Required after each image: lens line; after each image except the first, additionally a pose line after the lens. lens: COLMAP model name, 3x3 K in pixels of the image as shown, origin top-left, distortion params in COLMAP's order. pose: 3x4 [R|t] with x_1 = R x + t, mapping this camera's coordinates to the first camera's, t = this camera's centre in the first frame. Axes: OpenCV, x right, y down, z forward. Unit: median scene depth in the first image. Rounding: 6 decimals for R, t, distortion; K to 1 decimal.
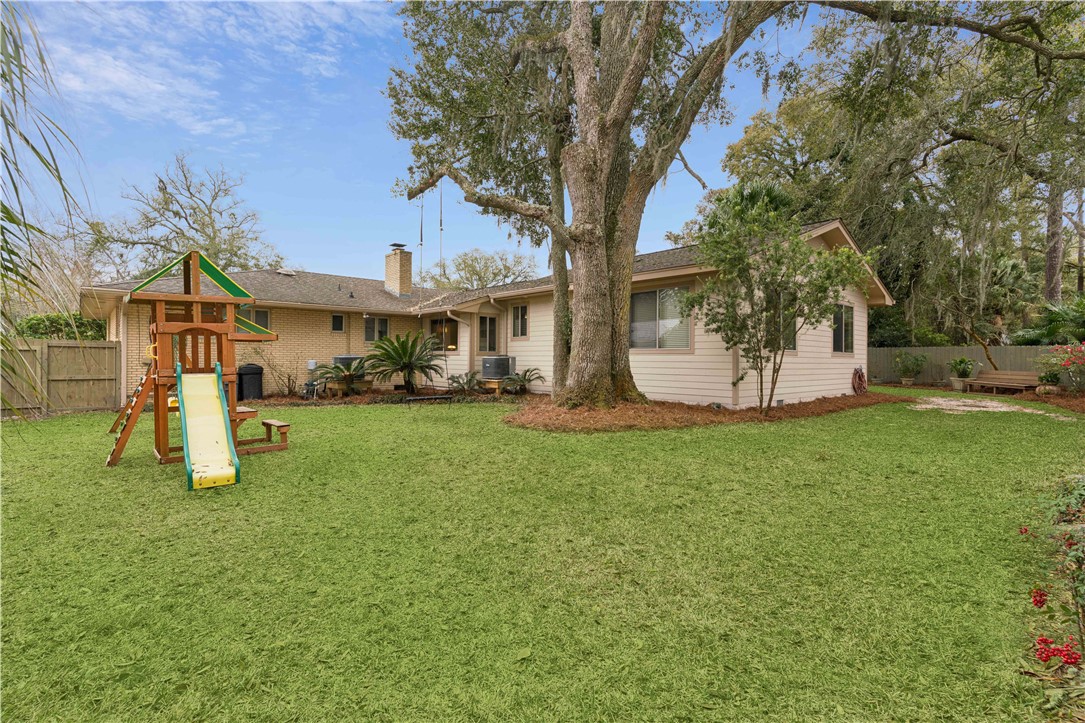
lens RADIAL K [[514.9, 0, 540.3], [0, 514.9, 361.2], [0, 0, 1]] dist [-0.002650, 0.000330]
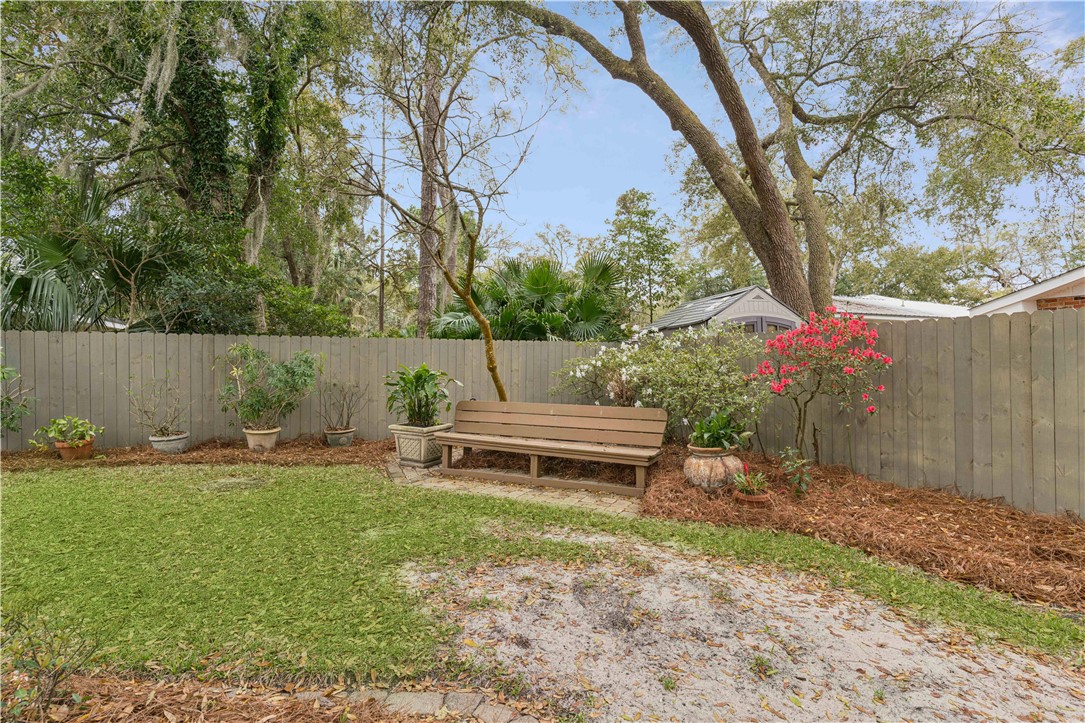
lens RADIAL K [[514.9, 0, 541.8], [0, 514.9, 366.3], [0, 0, 1]] dist [-0.002650, 0.000330]
pose [[0.386675, 0.004117, 0.922207, 0.481442], [0.007027, 0.999948, -0.007410, -0.002979], [-0.922189, 0.009345, 0.386626, 0.710302]]
